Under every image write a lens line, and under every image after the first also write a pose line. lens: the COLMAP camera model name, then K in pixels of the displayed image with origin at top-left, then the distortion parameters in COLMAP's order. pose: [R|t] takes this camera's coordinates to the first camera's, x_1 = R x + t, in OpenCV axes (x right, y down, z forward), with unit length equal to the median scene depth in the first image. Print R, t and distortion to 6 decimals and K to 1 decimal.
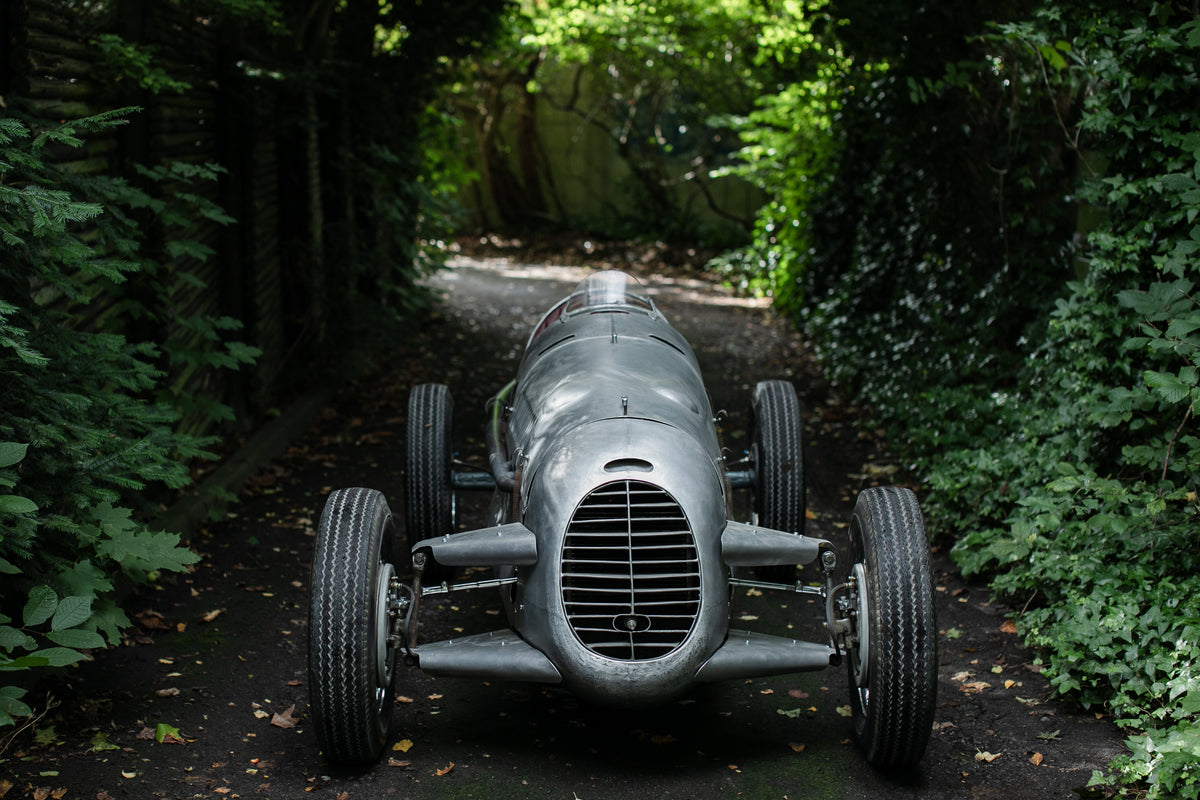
lens RADIAL K [[1496.2, 0, 604.5], [0, 1496.2, 453.0], [0, 0, 1]] dist [0.005991, 0.000000]
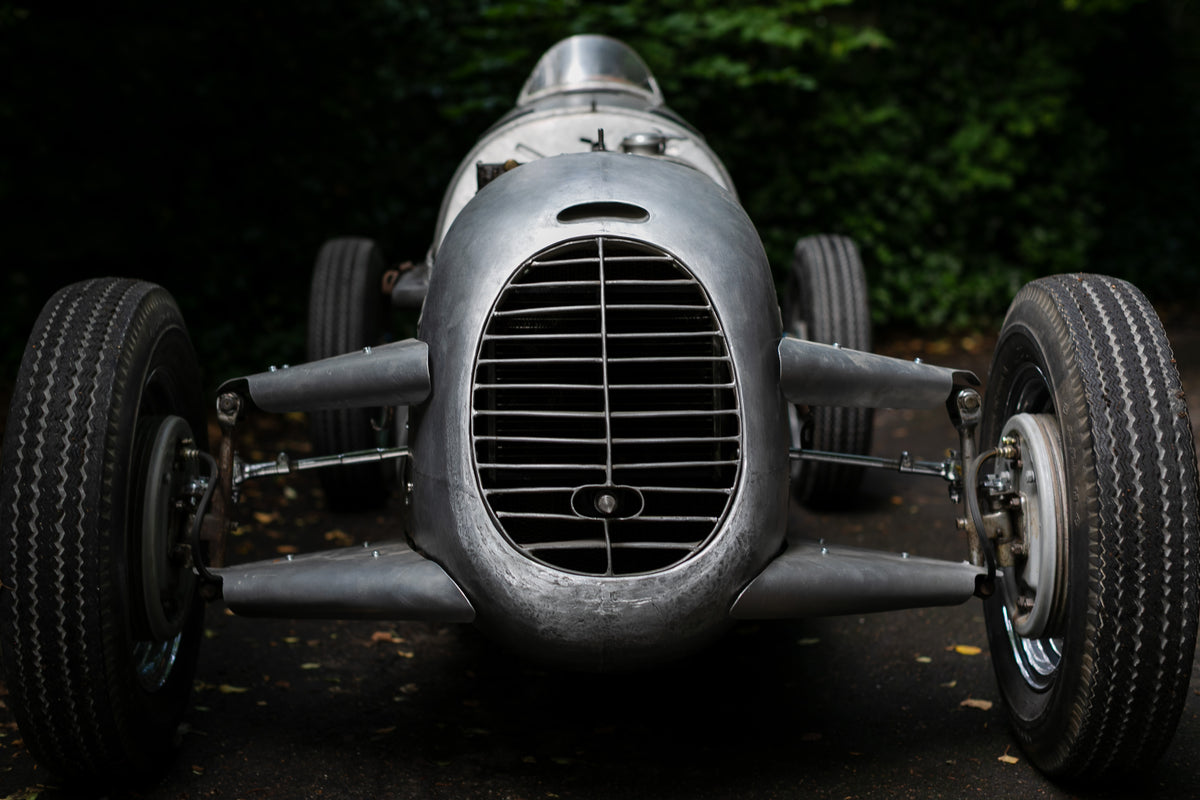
lens RADIAL K [[1496.2, 0, 612.9], [0, 1496.2, 368.5], [0, 0, 1]] dist [0.005991, 0.000000]
pose [[0.999982, -0.003956, -0.004487, 0.022131], [0.003691, 0.998327, -0.057705, 0.095669], [0.004707, 0.057687, 0.998324, 0.475468]]
